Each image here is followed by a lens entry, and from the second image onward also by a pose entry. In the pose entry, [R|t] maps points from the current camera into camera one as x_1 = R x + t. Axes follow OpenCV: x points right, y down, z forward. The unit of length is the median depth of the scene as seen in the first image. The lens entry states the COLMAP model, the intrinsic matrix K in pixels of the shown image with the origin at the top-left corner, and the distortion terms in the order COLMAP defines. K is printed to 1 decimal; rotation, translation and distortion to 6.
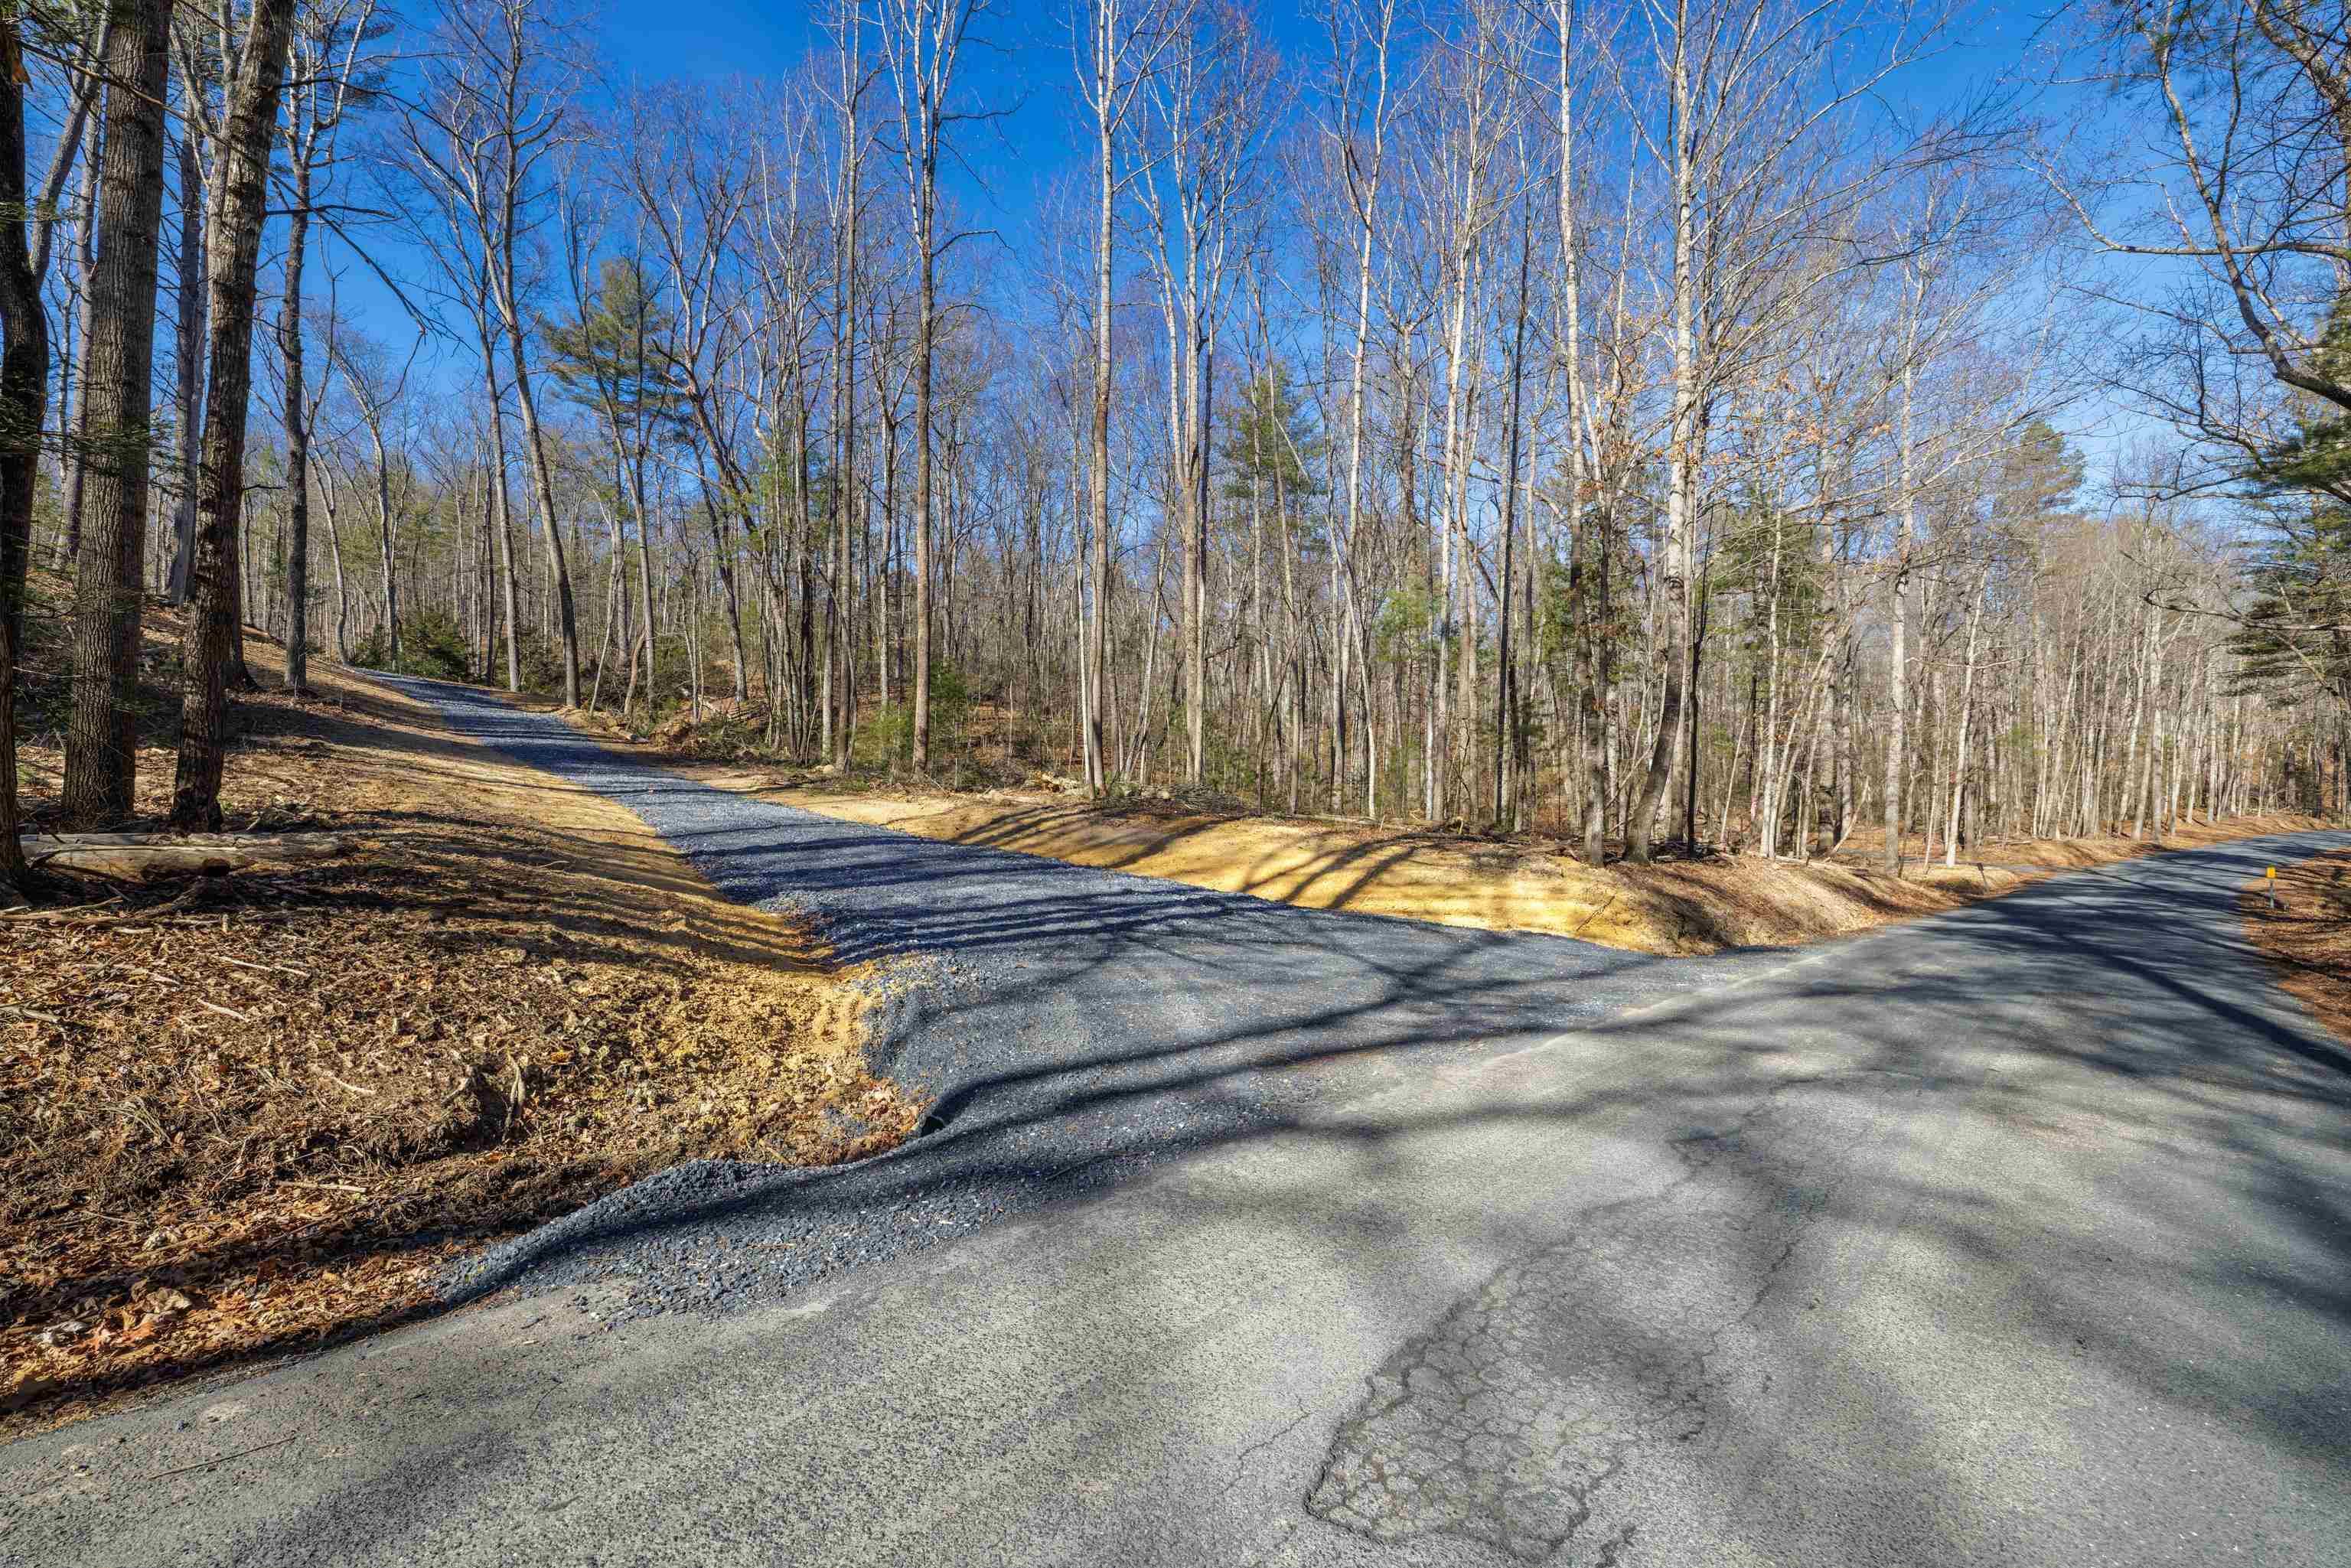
lens RADIAL K [[999.6, 0, 1175.5], [0, 999.6, 784.0], [0, 0, 1]] dist [0.000918, 0.000074]
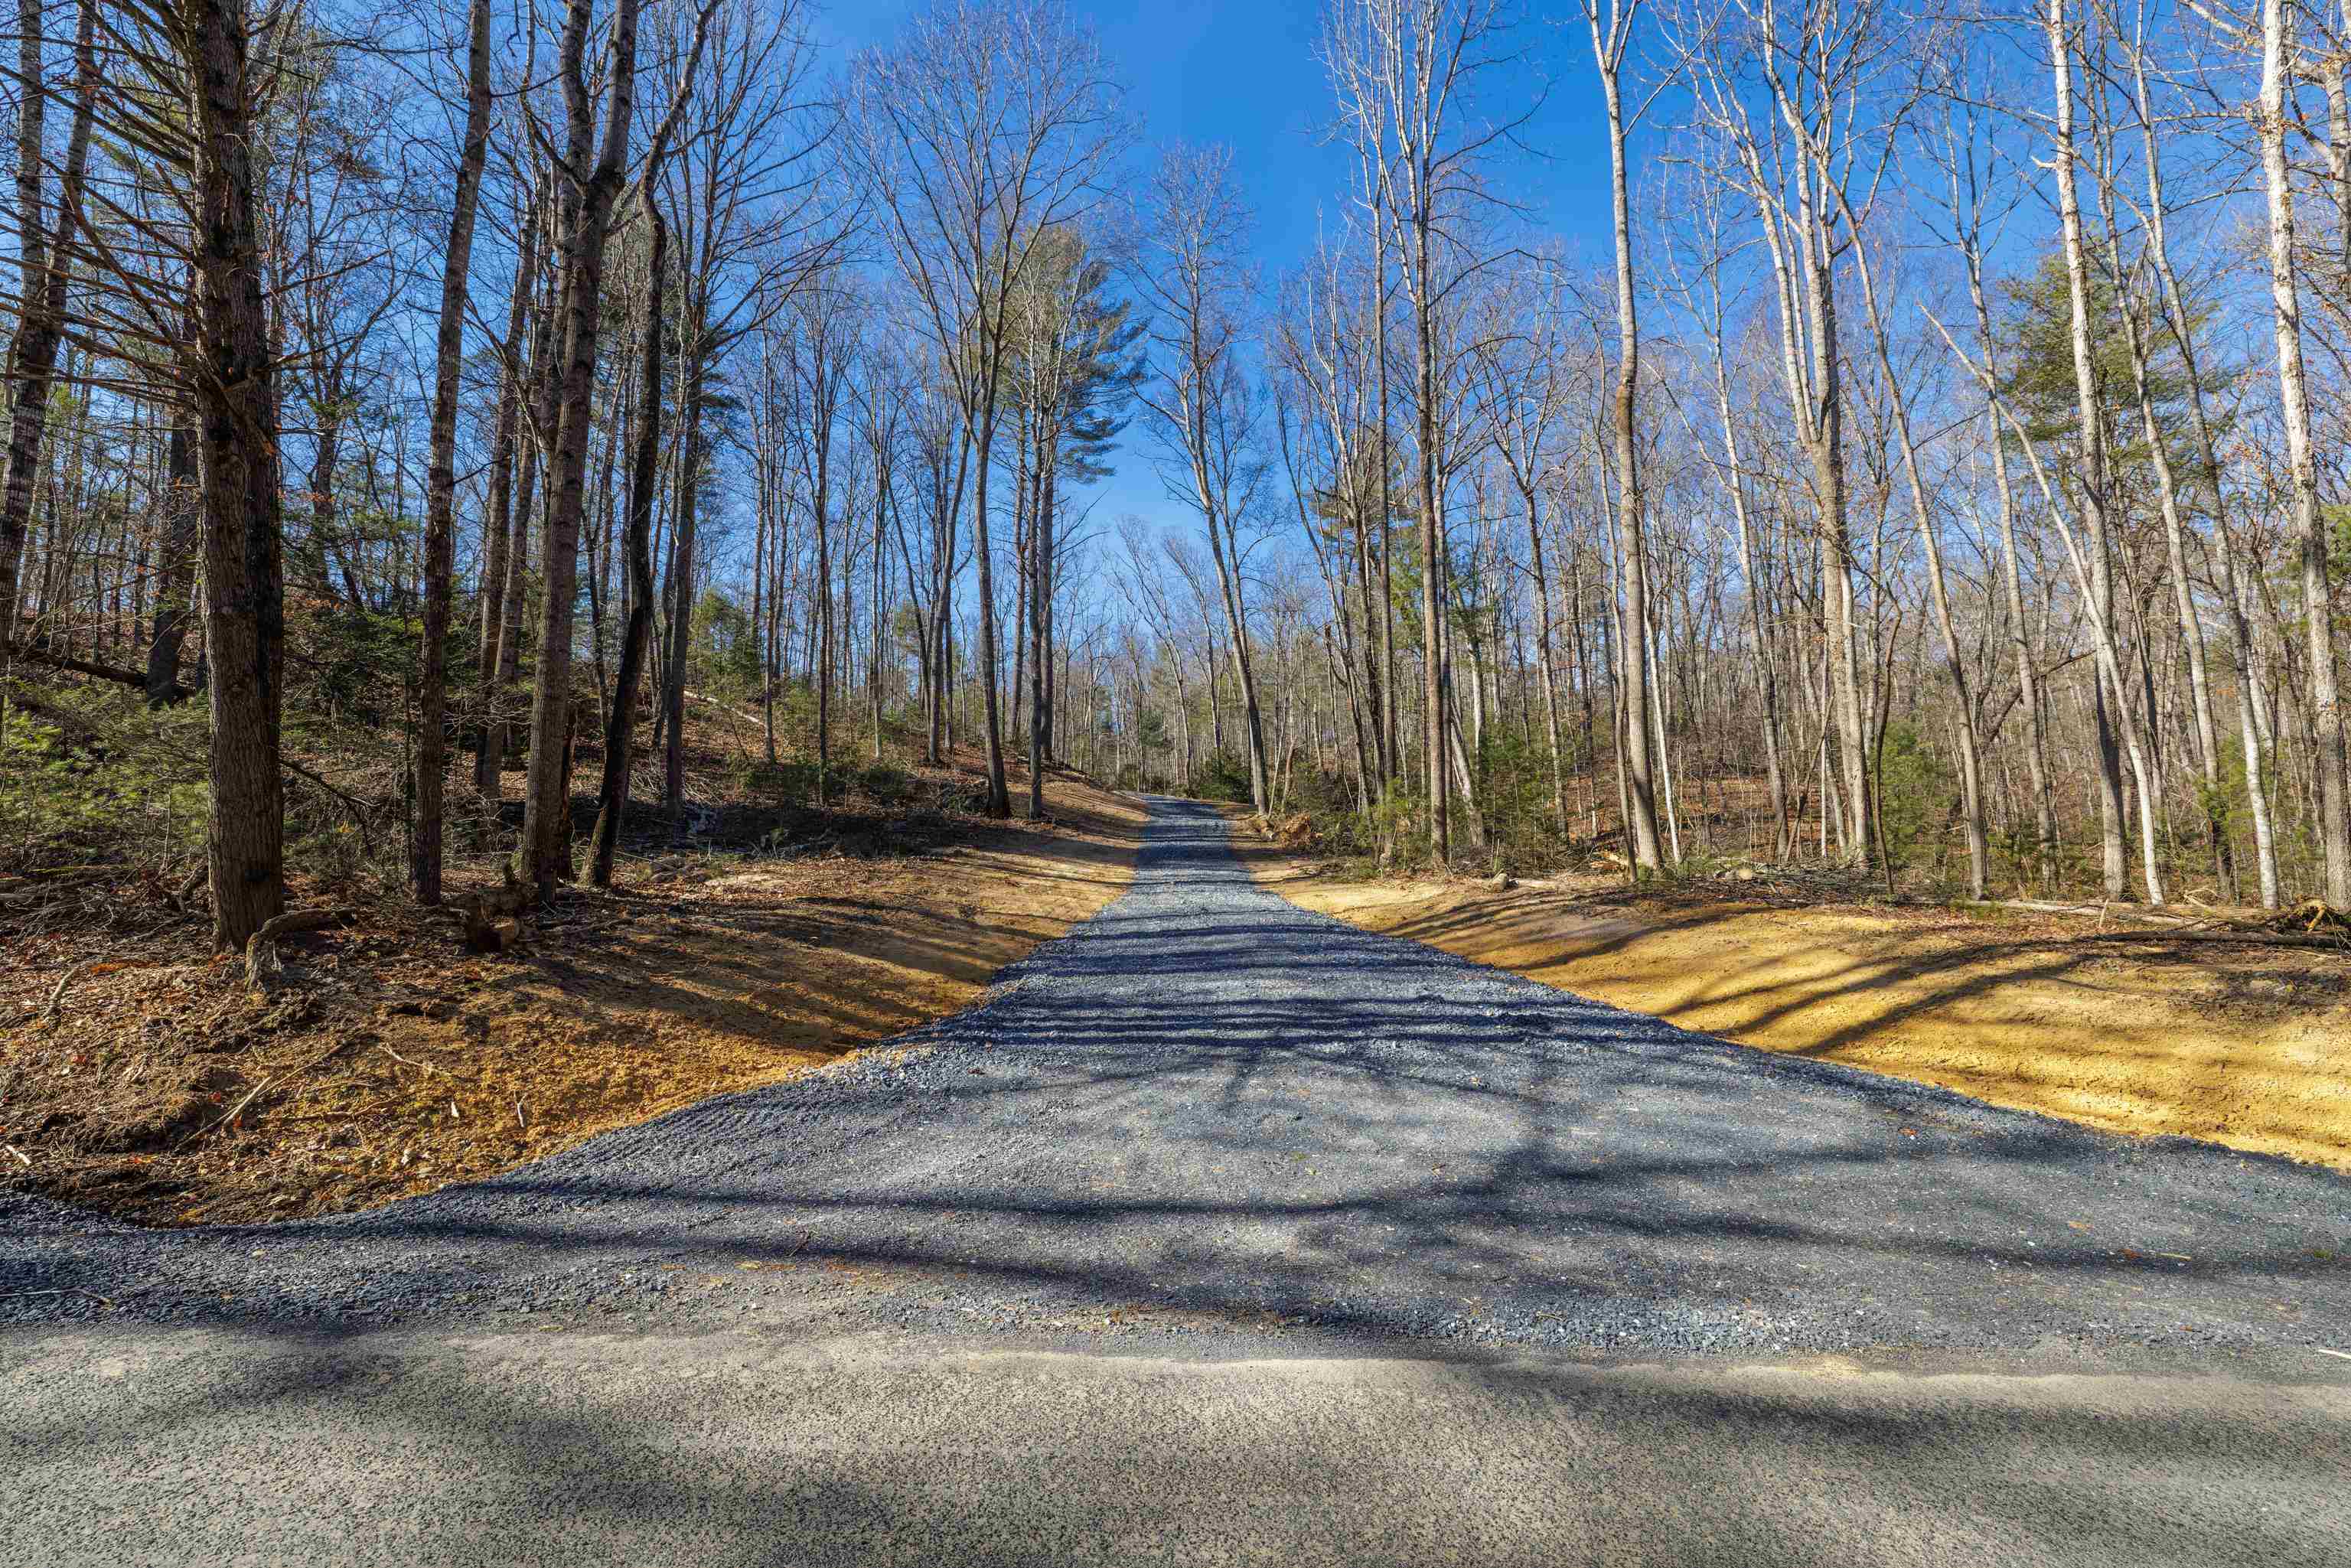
lens RADIAL K [[999.6, 0, 1175.5], [0, 999.6, 784.0], [0, 0, 1]] dist [0.000918, 0.000074]
pose [[0.692845, -0.092514, -0.715127, 0.282605], [0.022358, 0.994015, -0.106932, 0.017892], [0.720740, 0.058099, 0.690766, 0.260164]]
